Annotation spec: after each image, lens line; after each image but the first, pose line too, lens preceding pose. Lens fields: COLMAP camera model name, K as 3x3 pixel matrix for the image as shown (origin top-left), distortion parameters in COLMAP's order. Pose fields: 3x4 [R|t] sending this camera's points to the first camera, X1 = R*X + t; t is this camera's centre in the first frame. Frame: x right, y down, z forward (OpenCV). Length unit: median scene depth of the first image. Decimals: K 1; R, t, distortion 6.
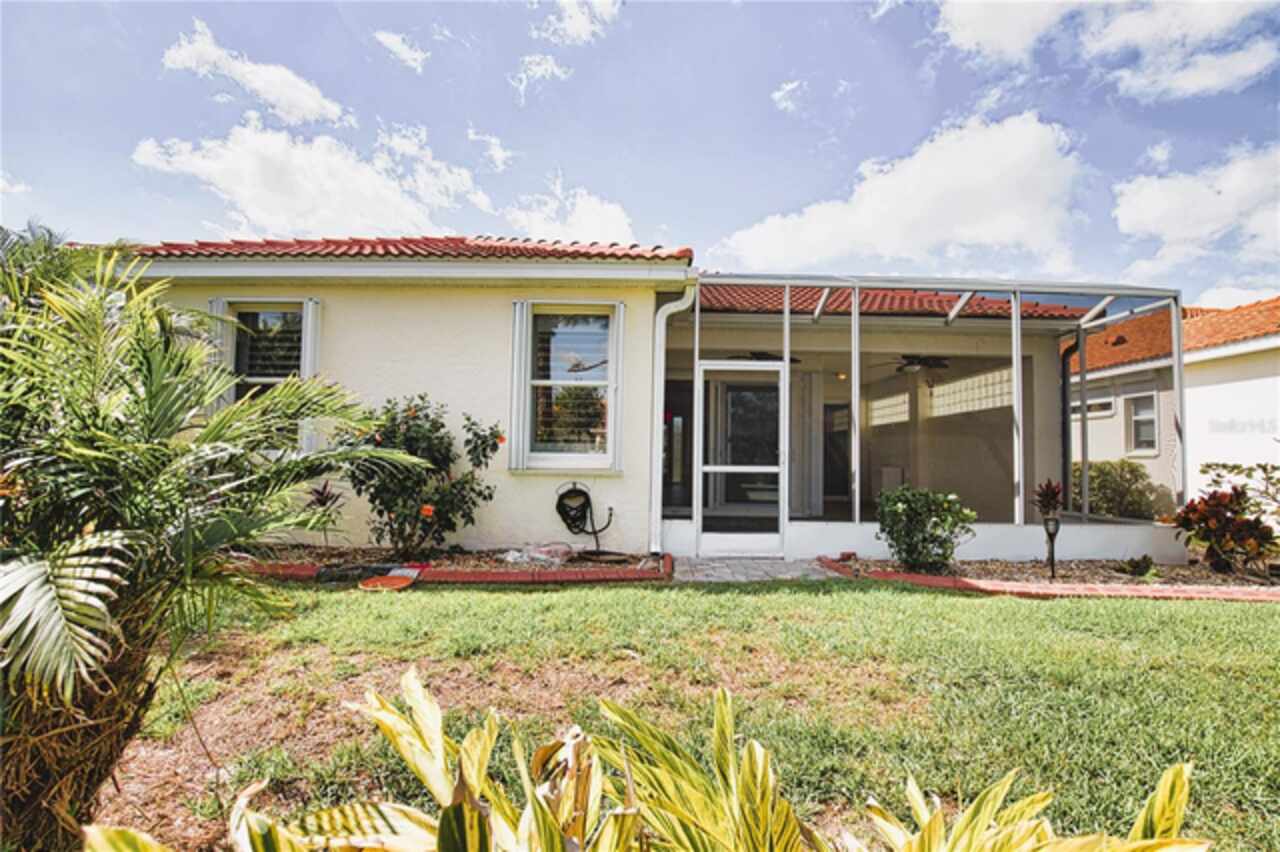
lens RADIAL K [[590.6, 0, 644.1], [0, 590.6, 428.2], [0, 0, 1]] dist [-0.034741, 0.006798]
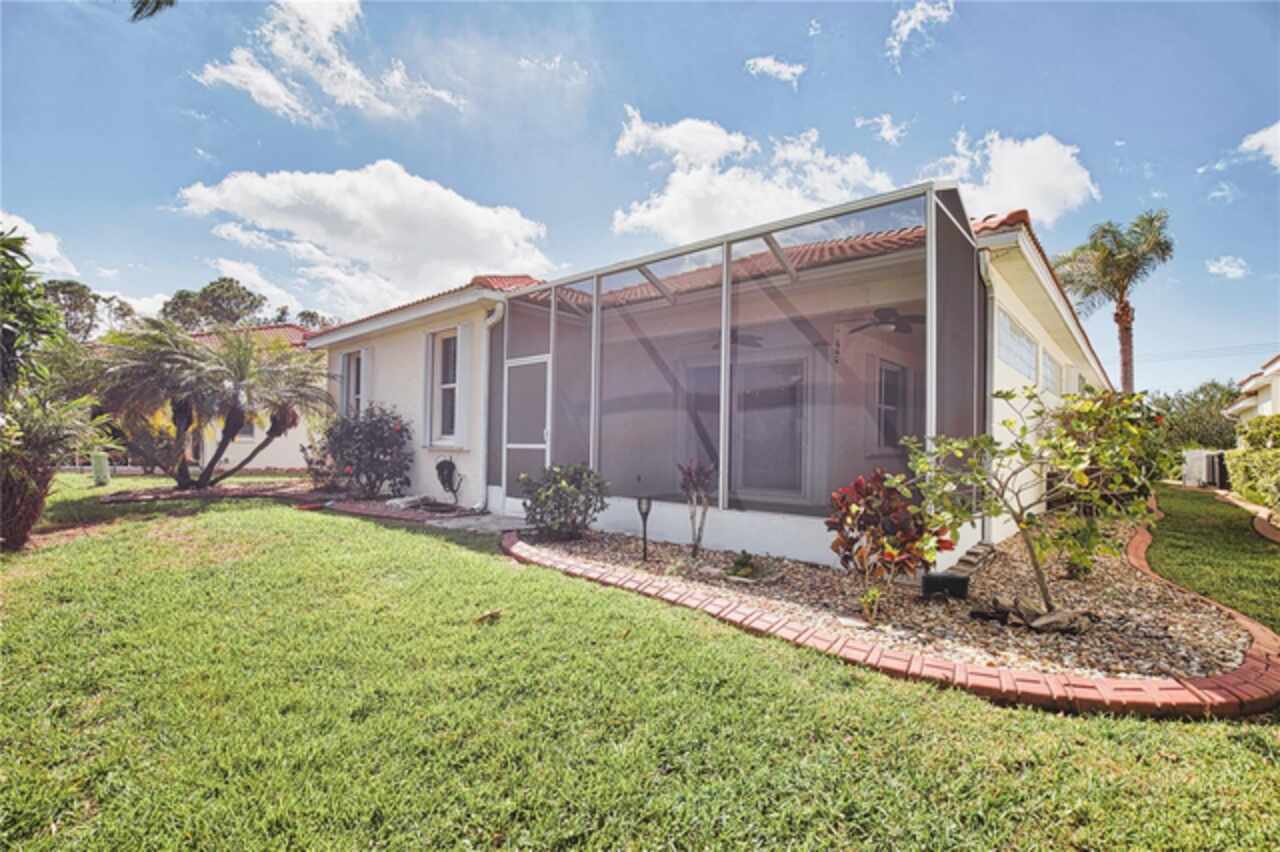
lens RADIAL K [[590.6, 0, 639.7], [0, 590.6, 430.8], [0, 0, 1]] dist [-0.034741, 0.006798]
pose [[0.735062, -0.023048, -0.677608, 0.113066], [0.033713, 0.999428, 0.002577, 0.004195], [0.677161, -0.024738, 0.735419, 0.026077]]
